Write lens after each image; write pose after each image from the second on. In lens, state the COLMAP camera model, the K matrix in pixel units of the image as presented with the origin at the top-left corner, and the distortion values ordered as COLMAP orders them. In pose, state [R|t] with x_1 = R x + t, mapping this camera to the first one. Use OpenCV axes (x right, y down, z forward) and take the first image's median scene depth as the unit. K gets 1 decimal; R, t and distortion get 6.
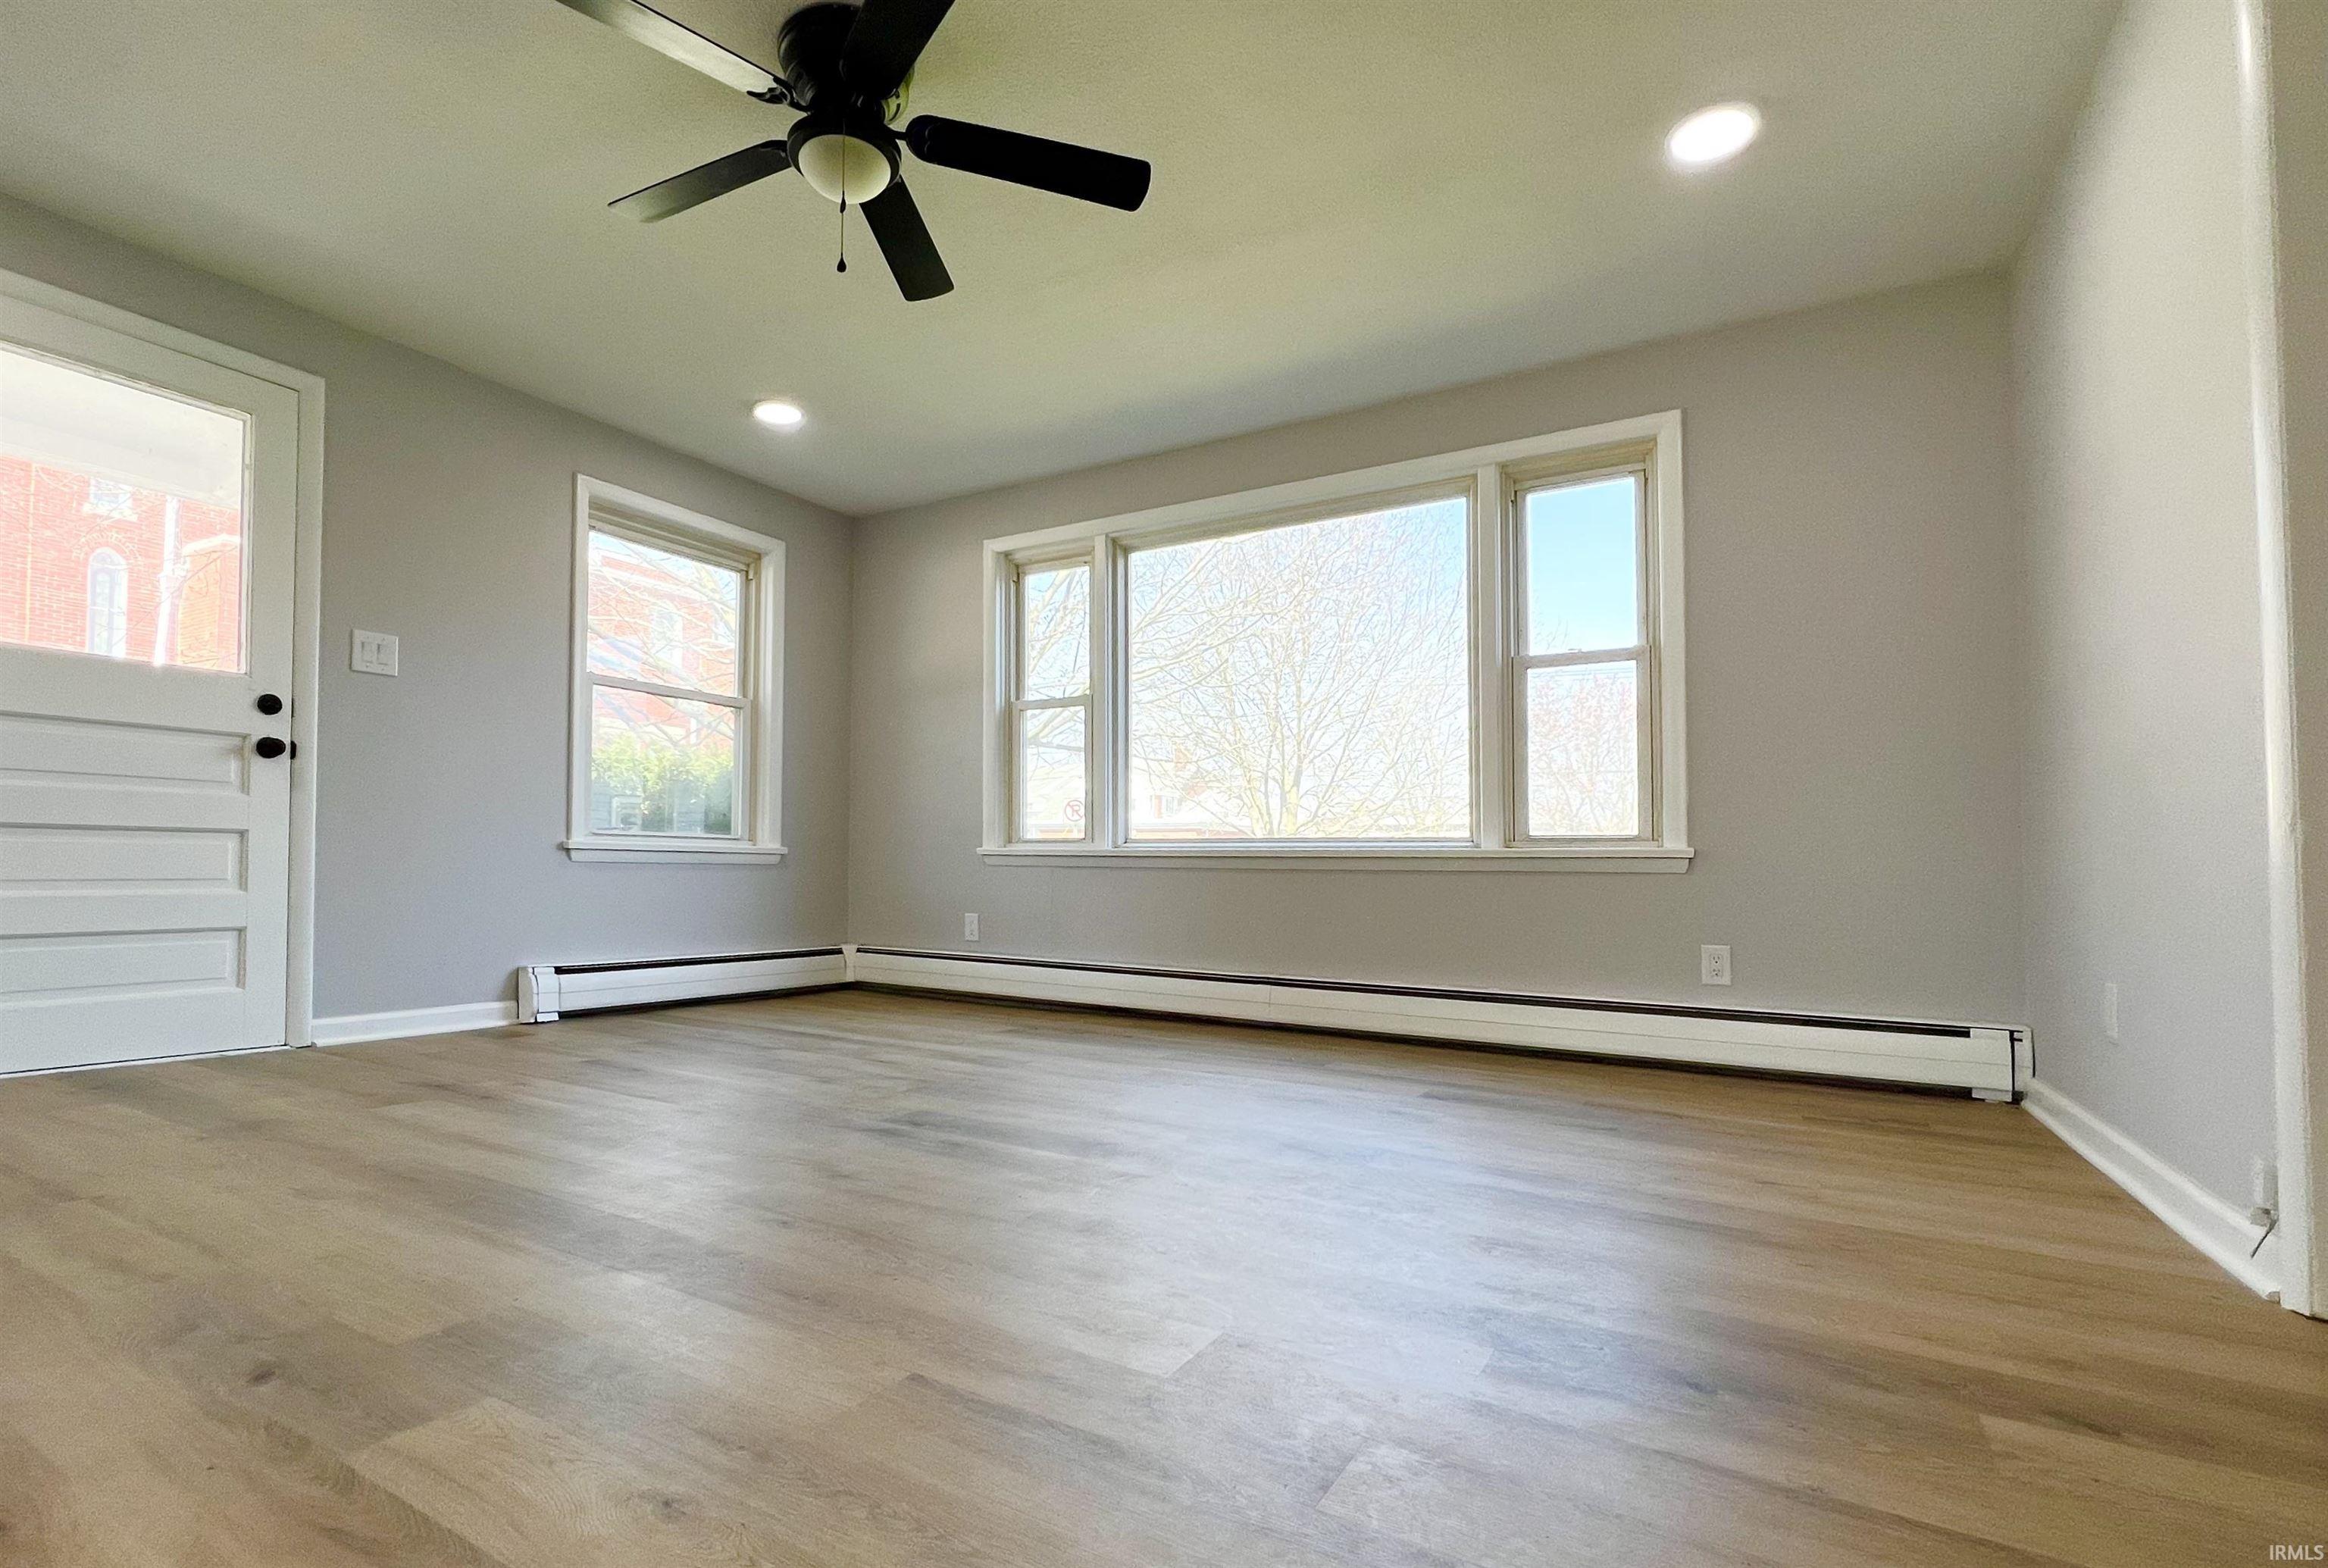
lens RADIAL K [[1078.8, 0, 1077.8], [0, 1078.8, 837.0], [0, 0, 1]] dist [-0.017594, 0.000000]
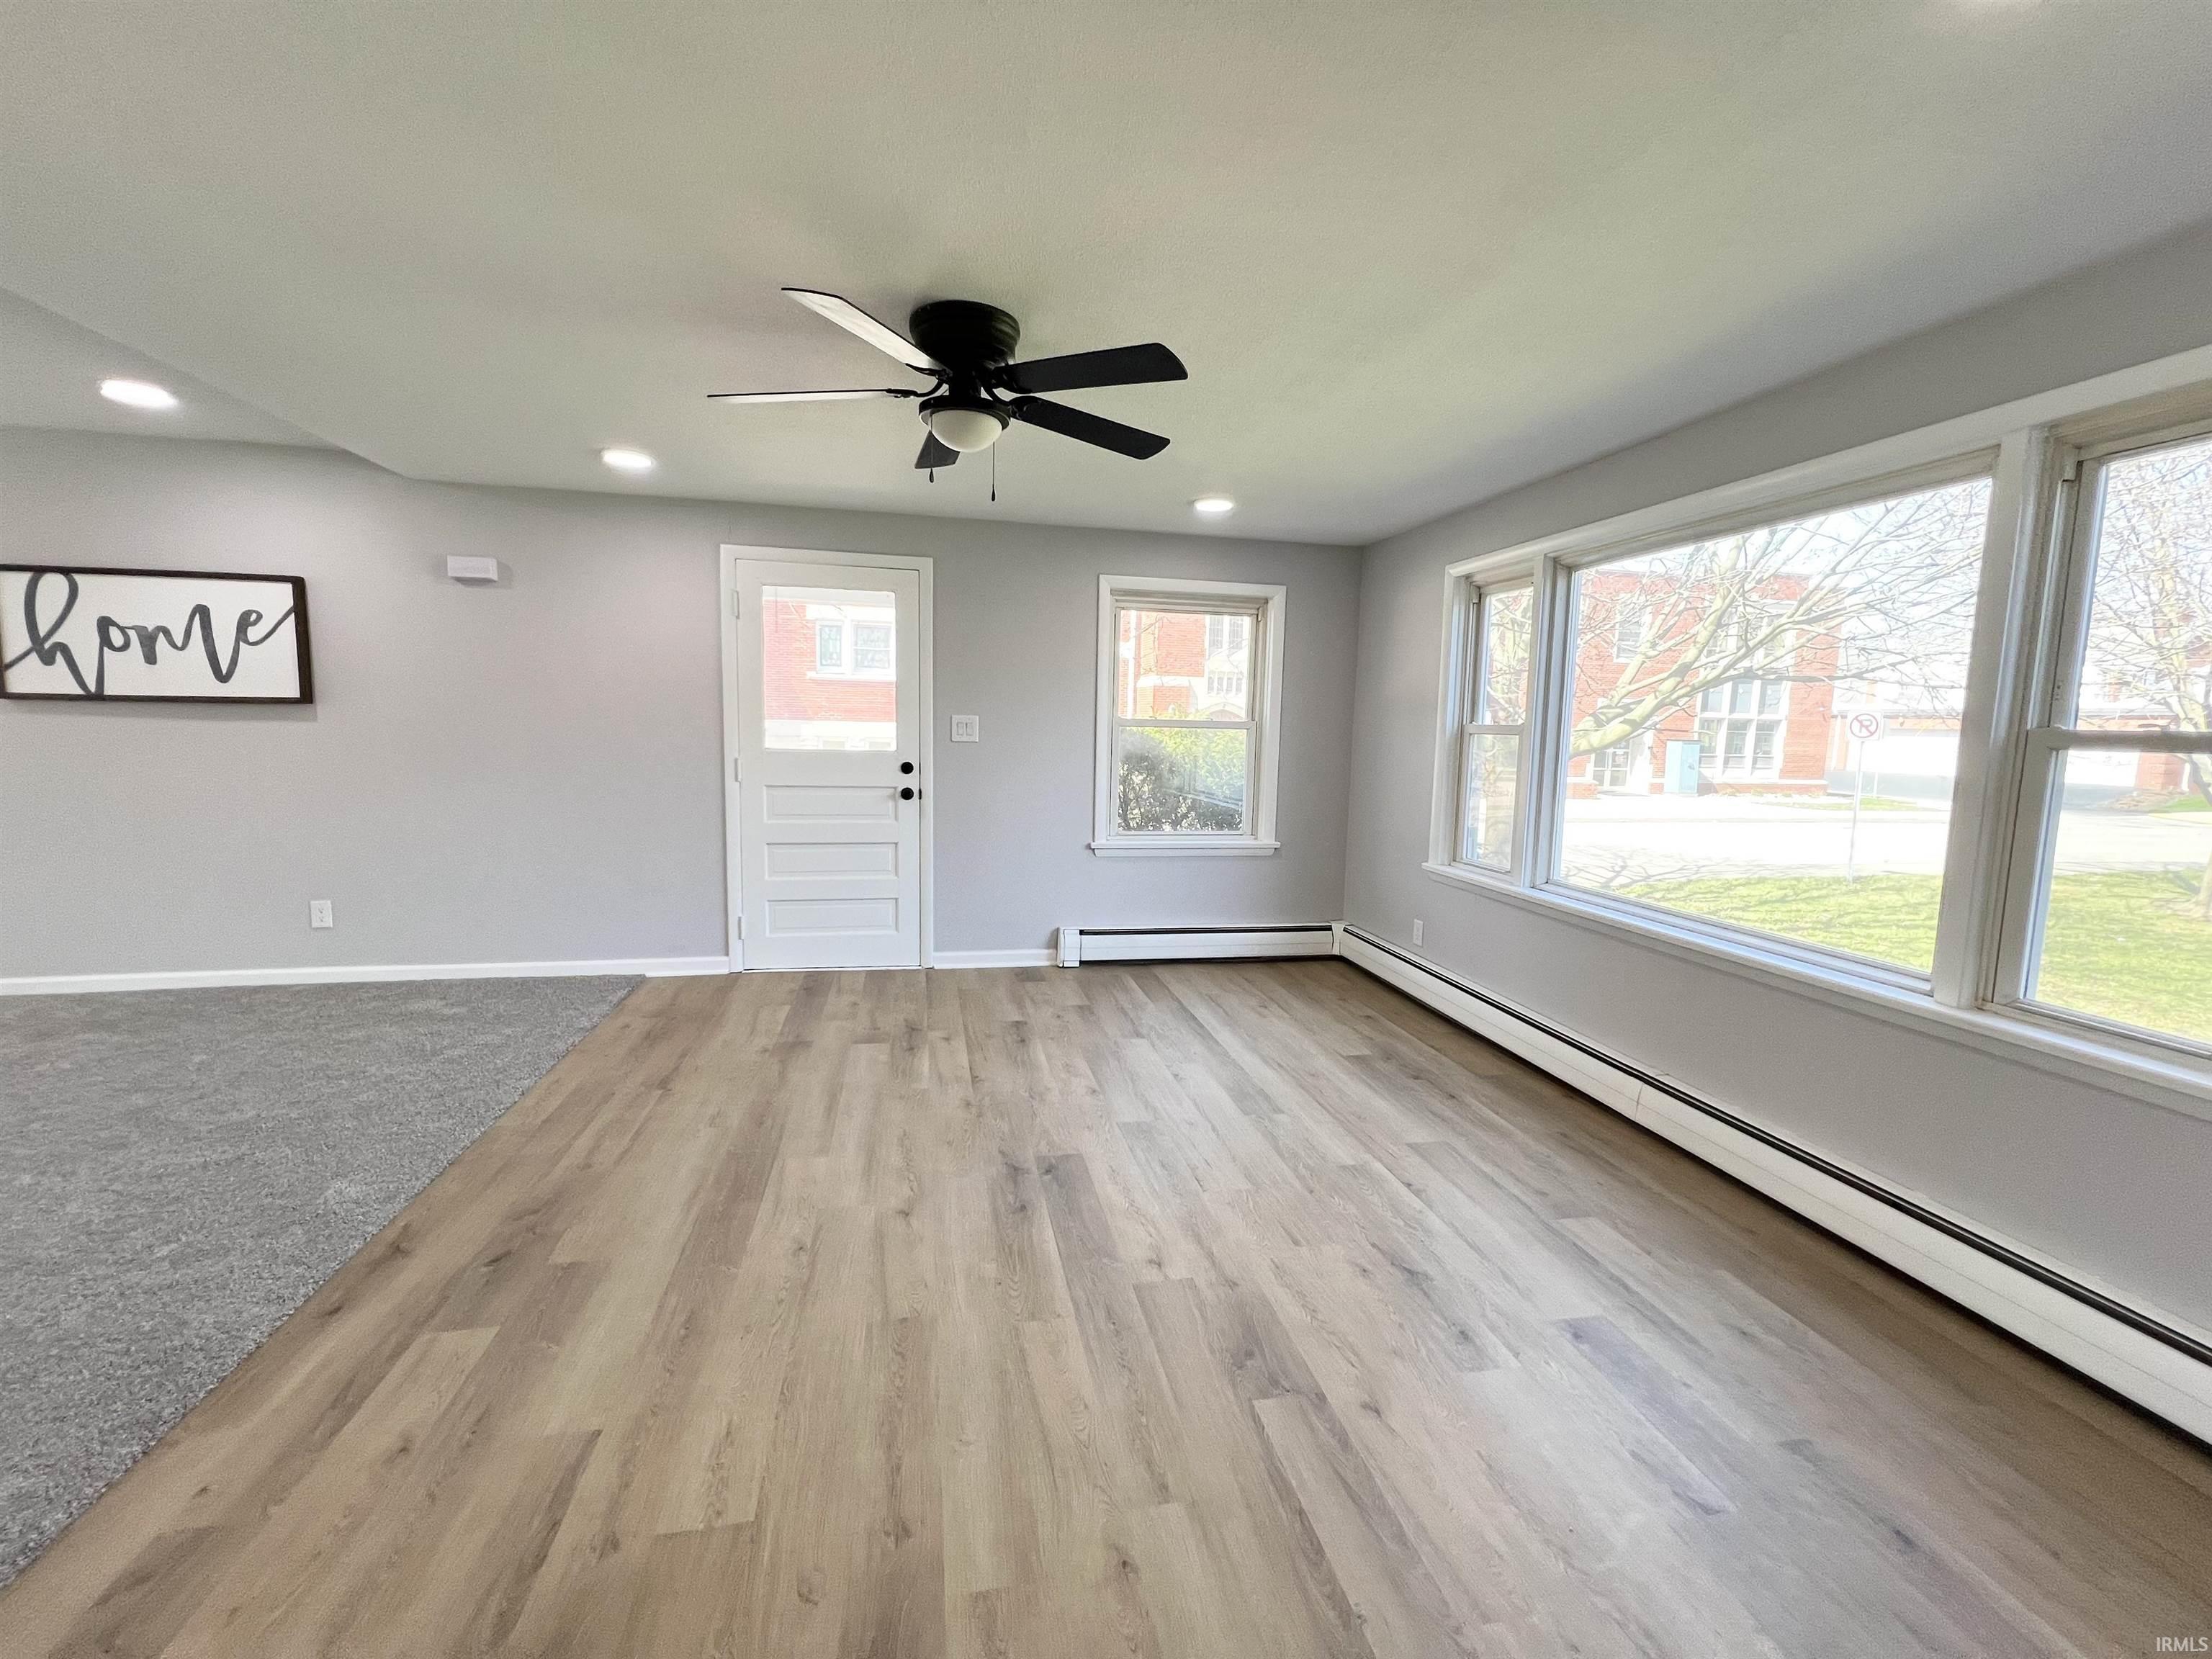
lens RADIAL K [[881.3, 0, 1109.2], [0, 881.3, 820.4], [0, 0, 1]] dist [-0.002358, 0.000148]
pose [[0.701696, 0.083317, -0.707588, 0.352046], [0.004076, 0.992653, 0.120925, -0.160810], [0.712465, -0.087737, 0.696201, 0.194473]]
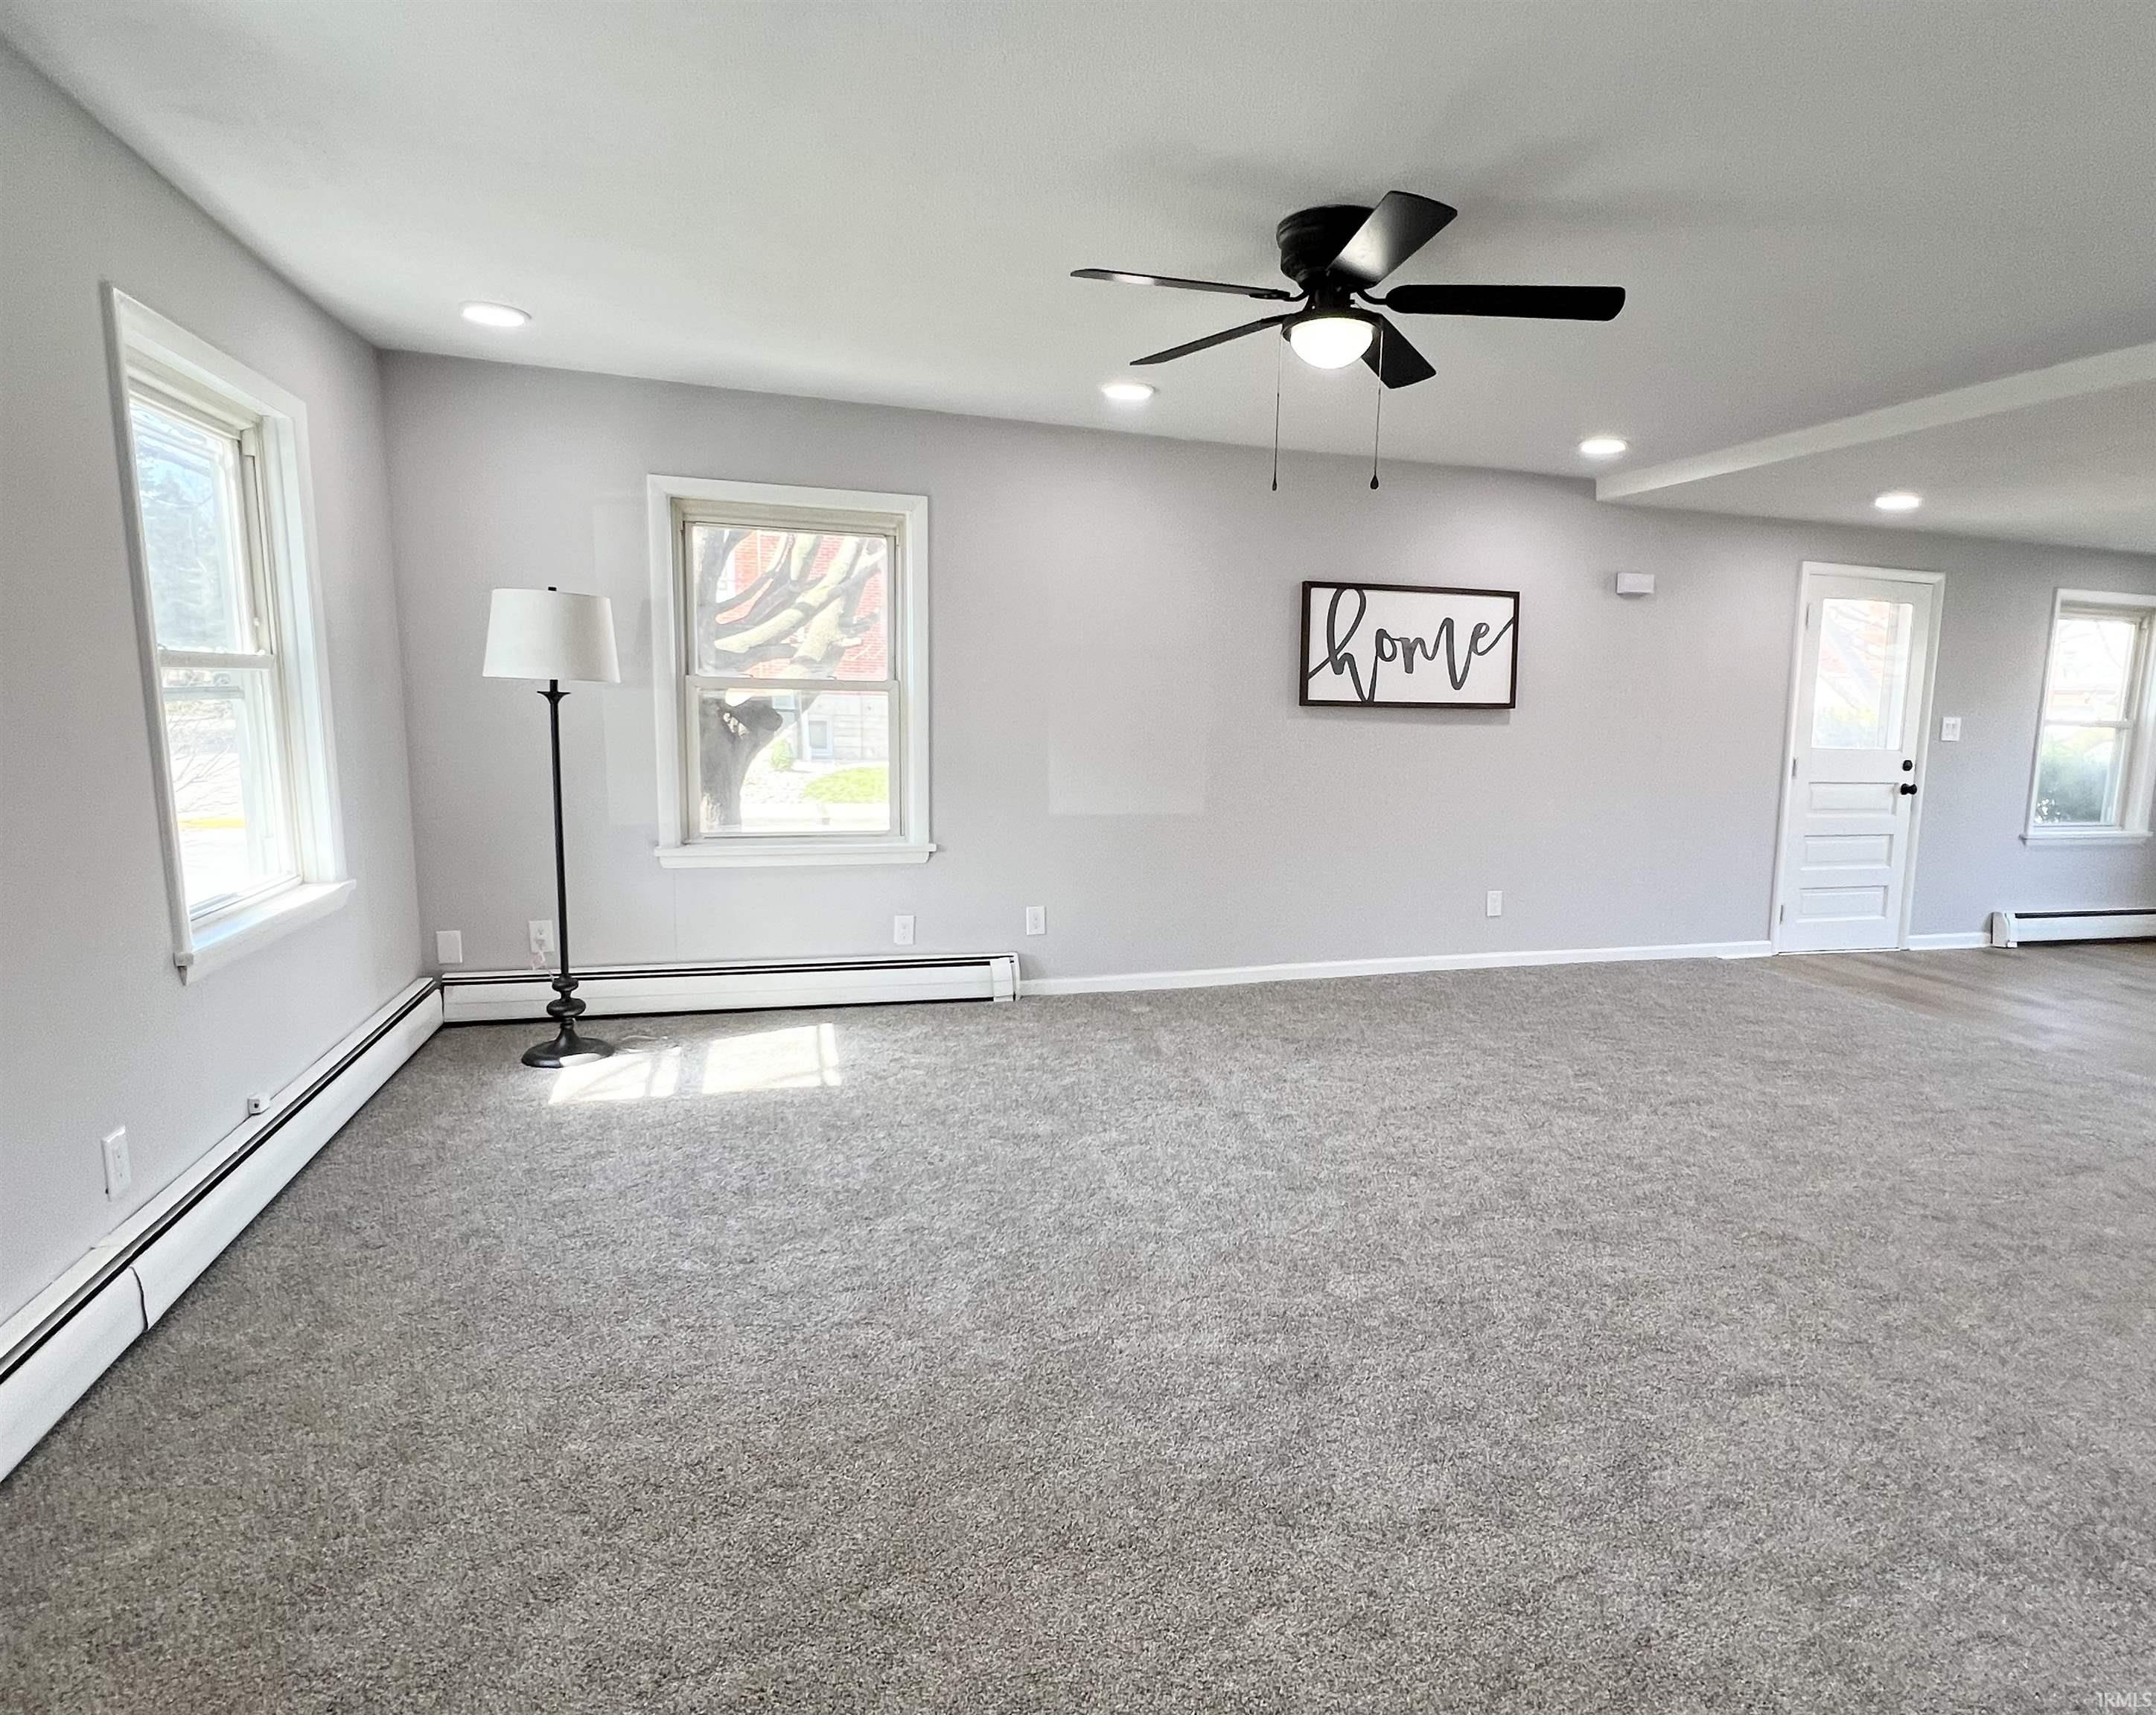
lens RADIAL K [[1084.9, 0, 1081.5], [0, 1084.9, 844.8], [0, 0, 1]] dist [-0.007037, 0.000805]
pose [[0.751805, 0.093774, -0.652683, -0.461513], [0.002288, 0.989459, 0.144797, -0.201237], [0.659382, -0.110352, 0.743665, -1.019645]]
